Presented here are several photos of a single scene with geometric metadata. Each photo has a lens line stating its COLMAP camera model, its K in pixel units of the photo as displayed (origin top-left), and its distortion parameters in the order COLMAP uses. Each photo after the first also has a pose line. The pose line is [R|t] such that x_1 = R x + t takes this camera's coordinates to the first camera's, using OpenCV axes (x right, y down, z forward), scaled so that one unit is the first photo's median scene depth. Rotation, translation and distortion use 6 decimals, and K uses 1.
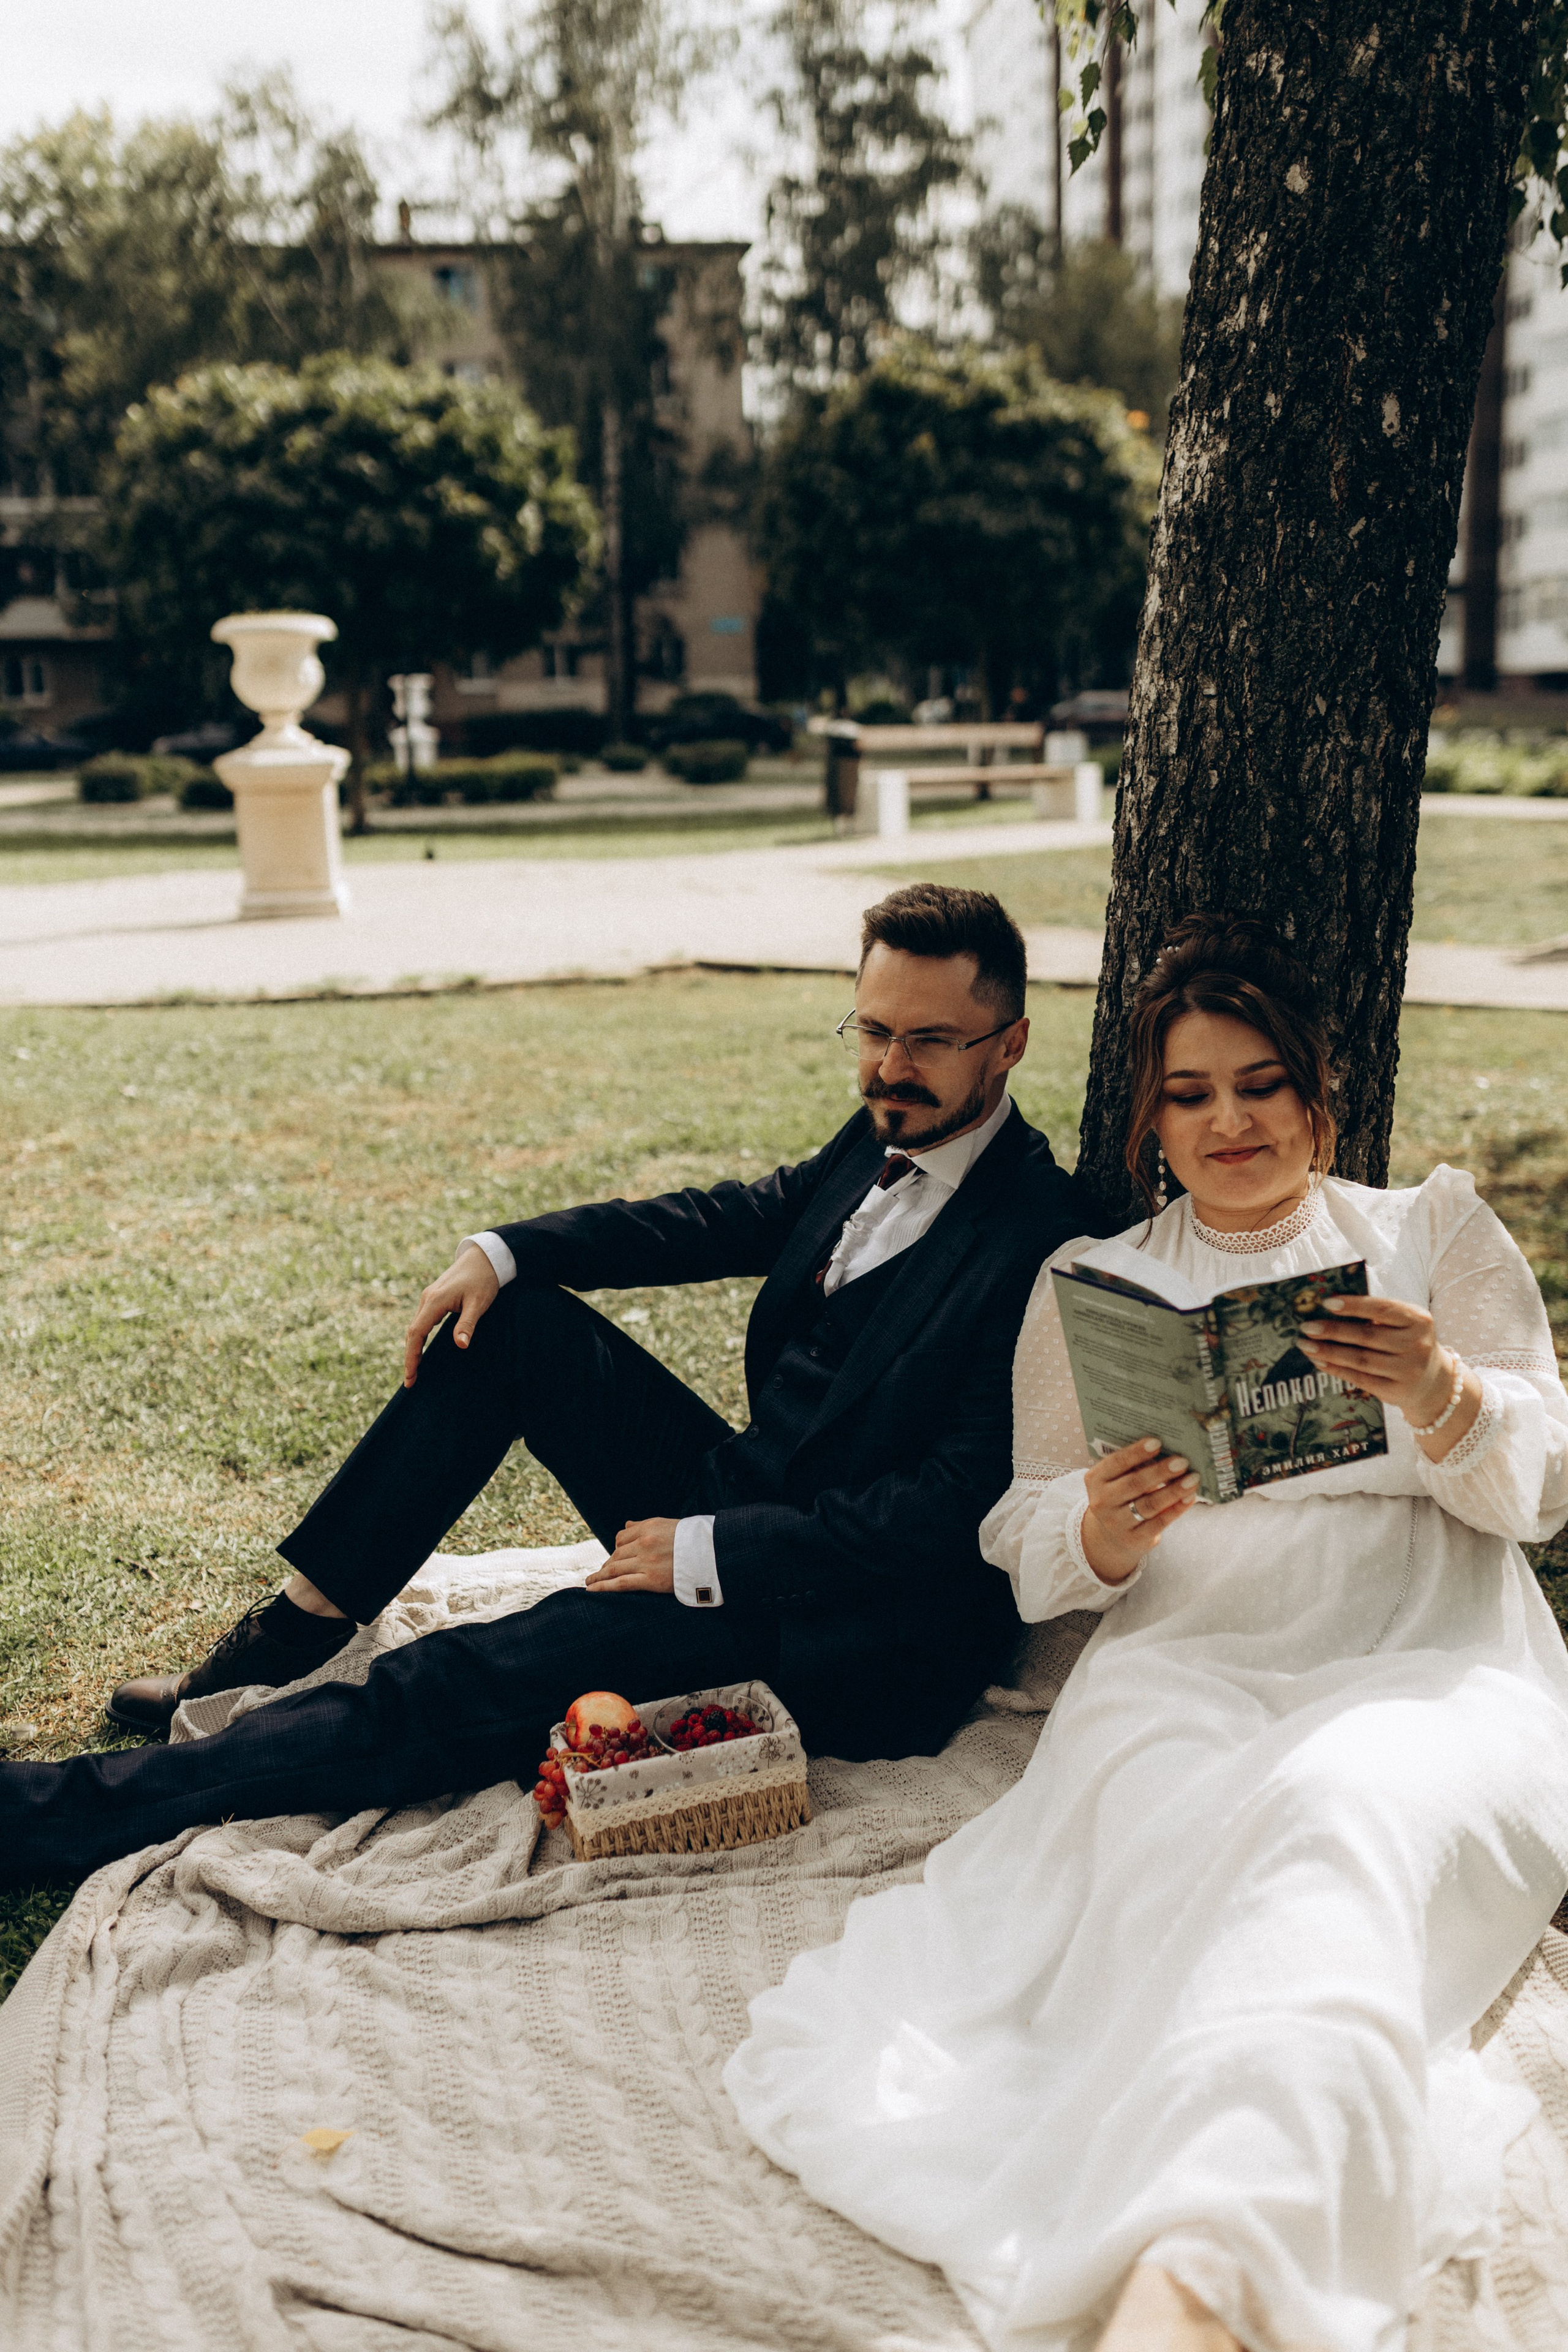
lens RADIAL K [[2281.8, 0, 784.0], [0, 2281.8, 1176.0], [0, 0, 1]] dist [-0.002732, -0.006009]
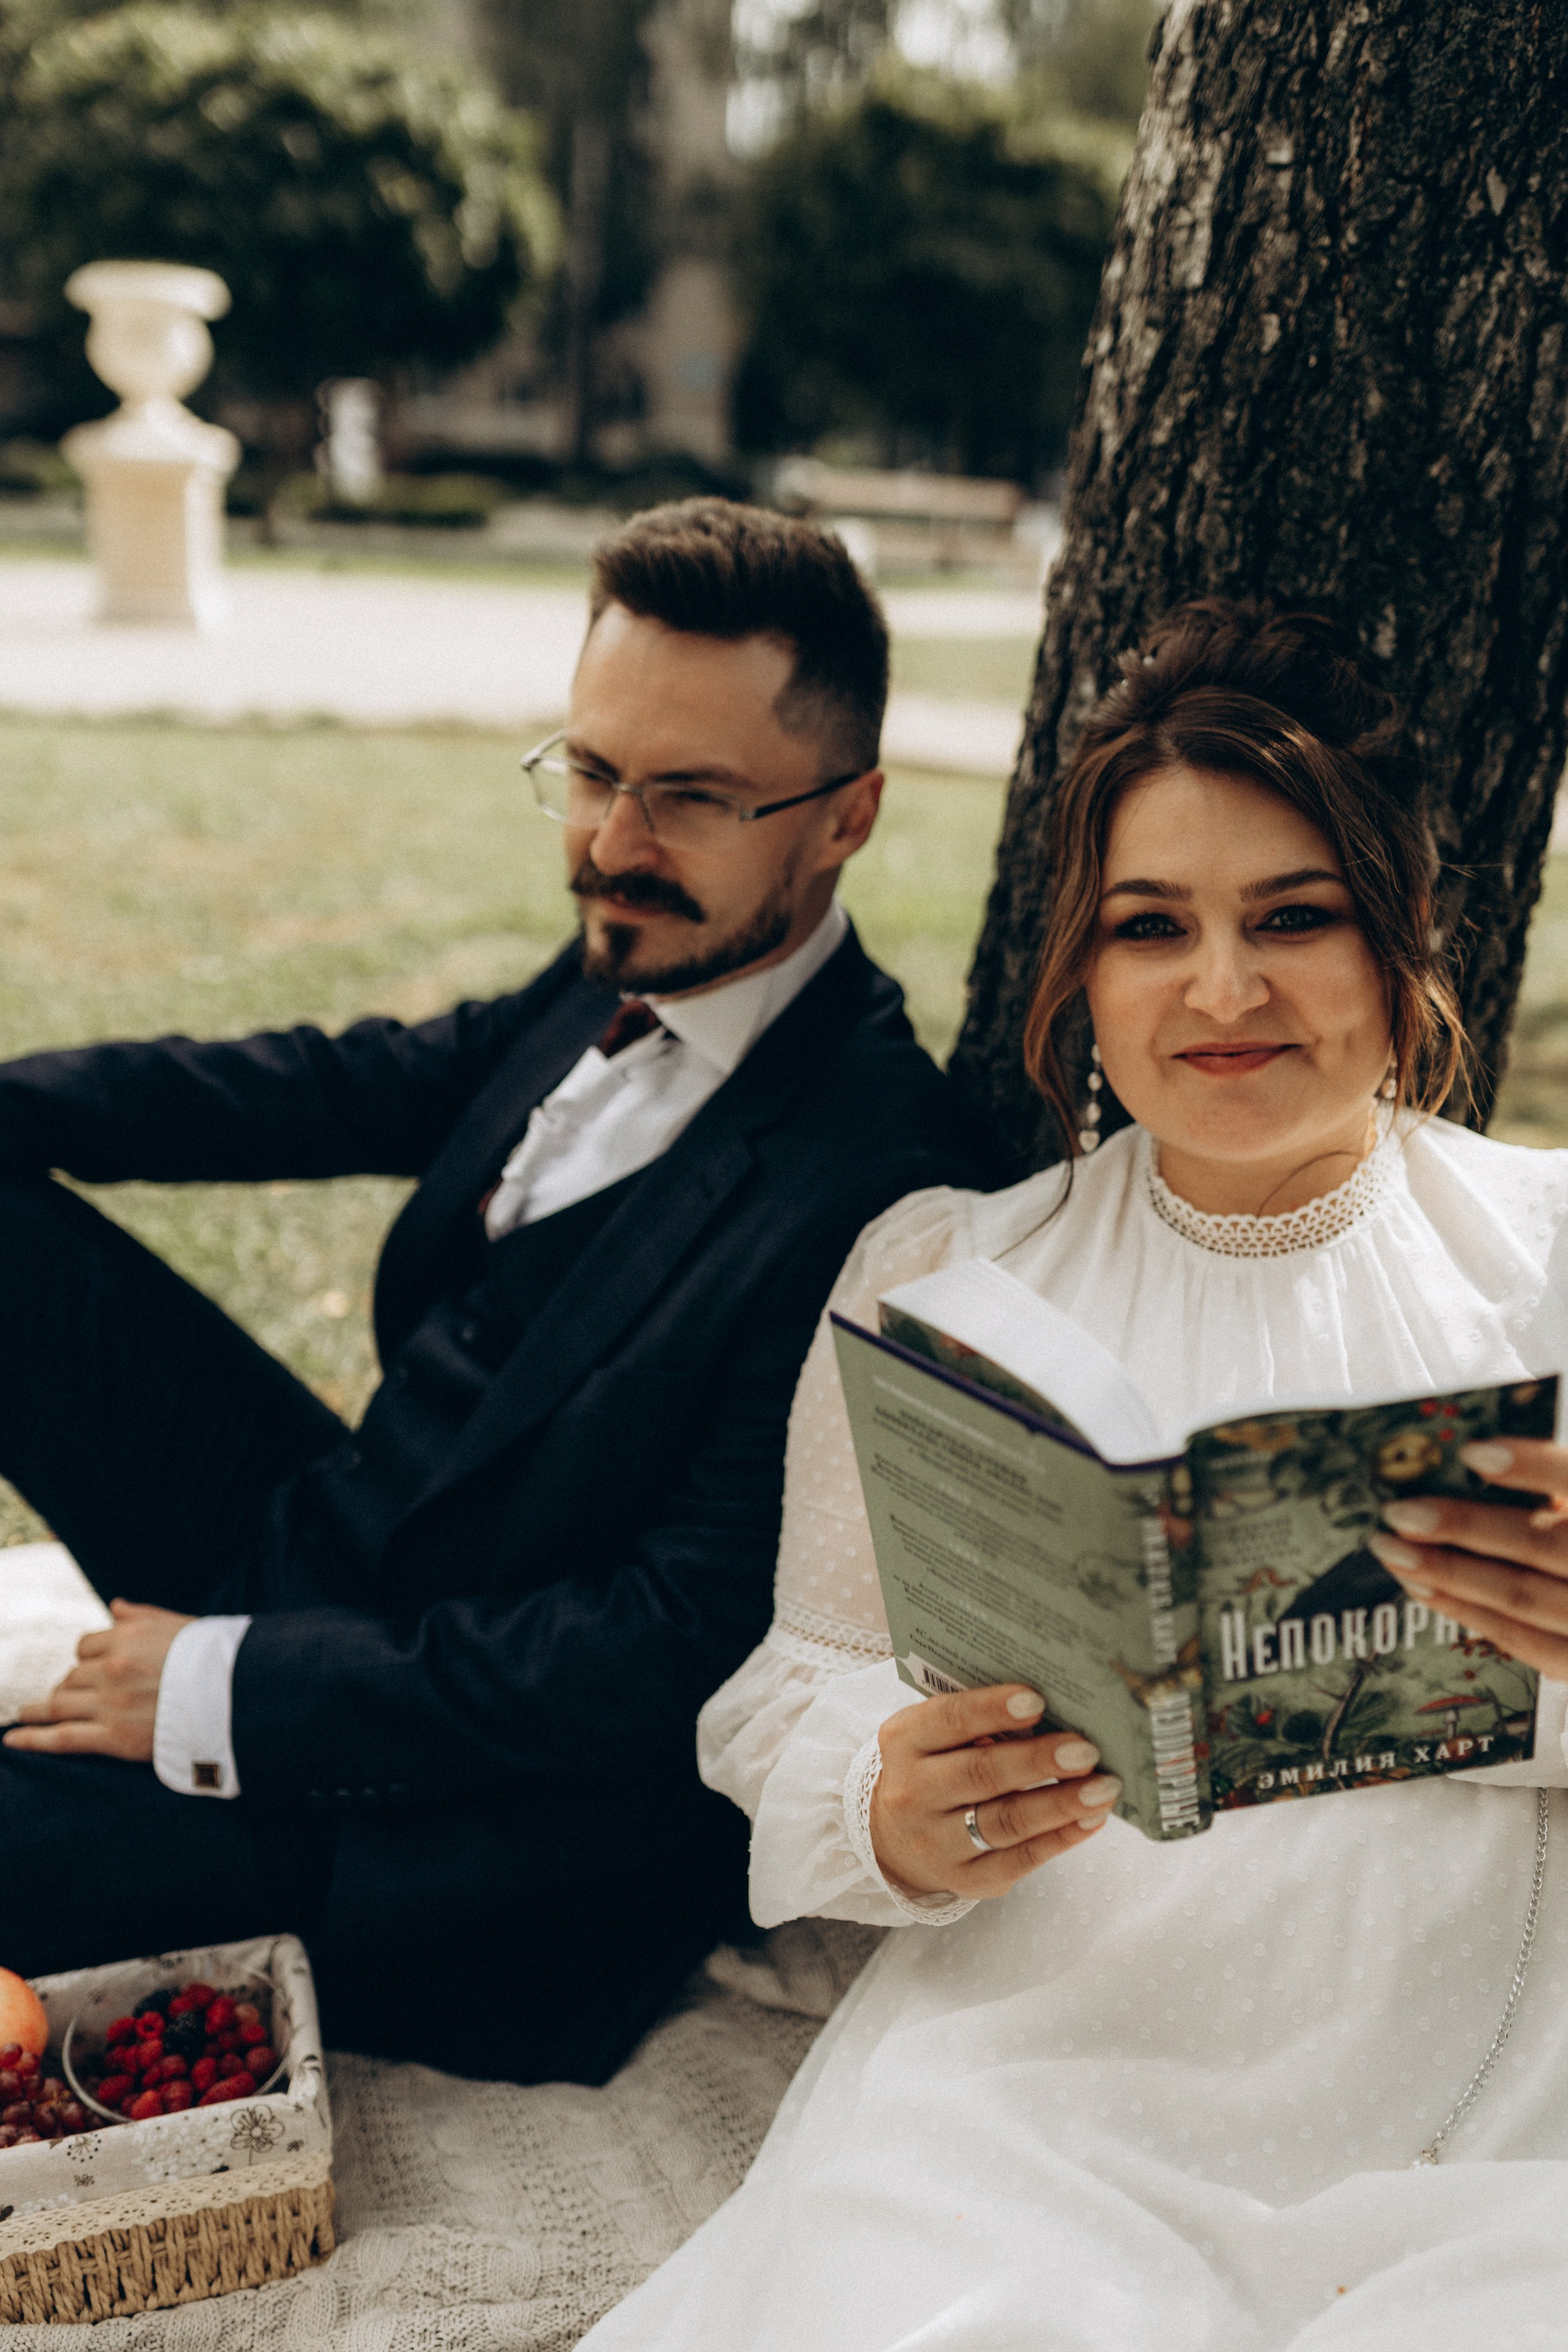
lens RADIAL K [[2314.1, 0, 748.7], [0, 2314.1, 1161.9], [0, 0, 1]] dist [0.019450, -0.000115]
pose [[0.996830, 0.077381, 0.018517, 0.072873], [-0.078685, 0.993258, 0.085129, -0.021423], [-0.011805, -0.086316, 0.996198, 0.446381]]
